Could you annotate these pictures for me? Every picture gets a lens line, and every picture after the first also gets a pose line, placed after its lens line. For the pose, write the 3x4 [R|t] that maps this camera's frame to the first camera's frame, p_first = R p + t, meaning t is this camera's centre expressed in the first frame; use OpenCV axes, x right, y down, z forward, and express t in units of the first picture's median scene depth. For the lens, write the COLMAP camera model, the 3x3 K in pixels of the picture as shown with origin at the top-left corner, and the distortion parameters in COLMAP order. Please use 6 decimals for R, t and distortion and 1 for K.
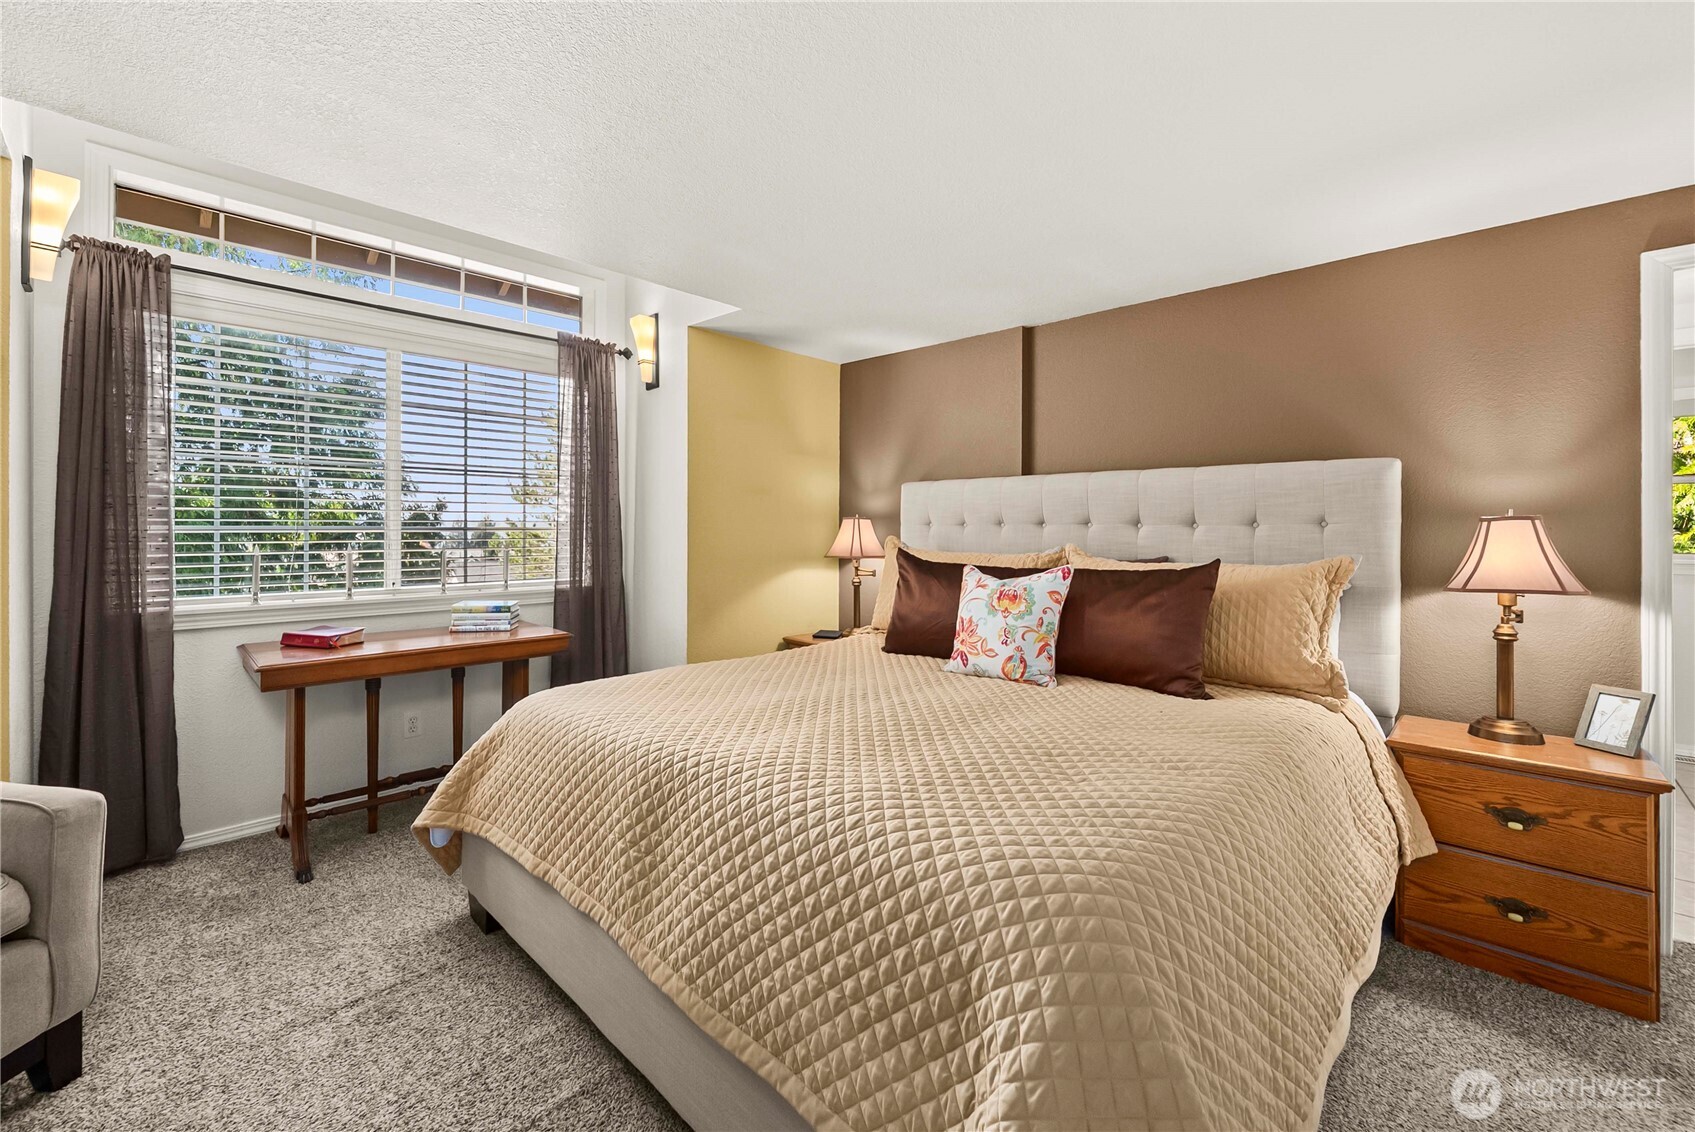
lens RADIAL K [[680.5, 0, 843.1], [0, 680.5, 532.8], [0, 0, 1]] dist [-0.002741, 0.000166]
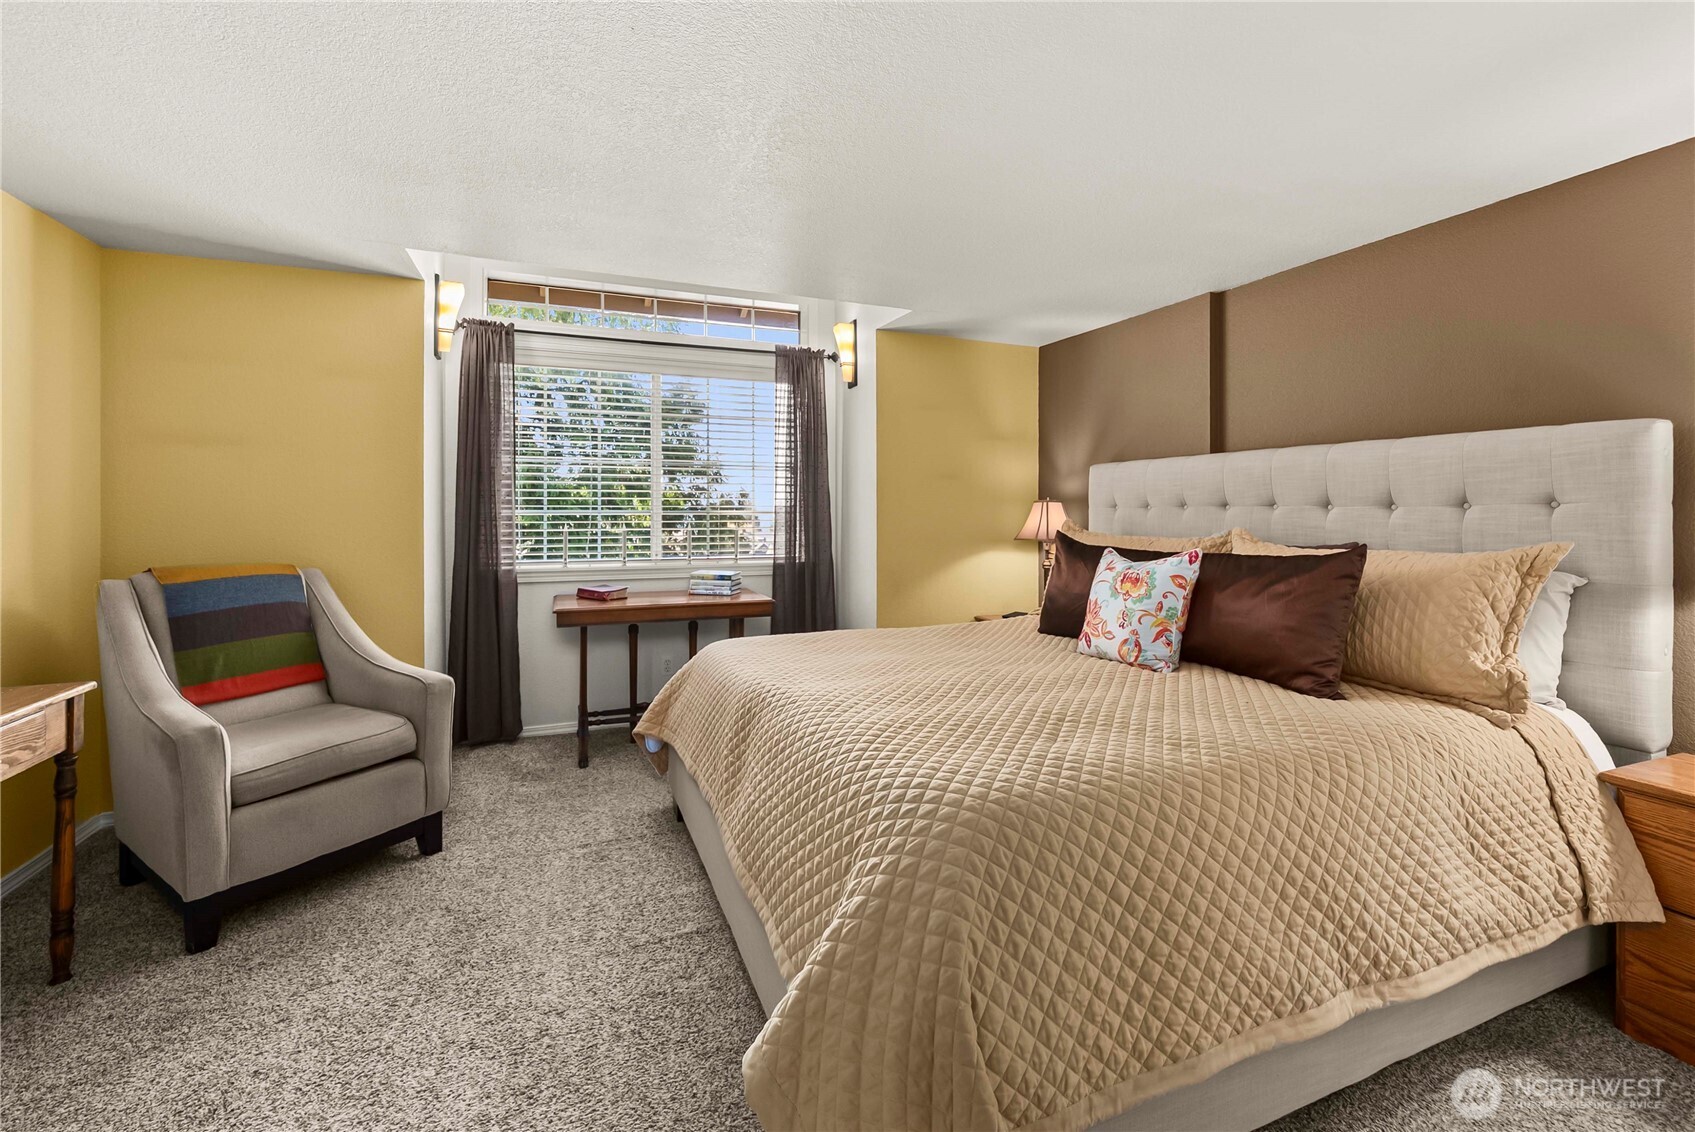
lens RADIAL K [[691.8, 0, 847.0], [0, 691.8, 517.2], [0, 0, 1]] dist [-0.000219, 0.000015]
pose [[0.919784, 0.001489, -0.392422, 0.248574], [-0.001478, 0.999999, 0.000329, 0.003405], [0.392422, 0.000278, 0.919785, -0.081844]]
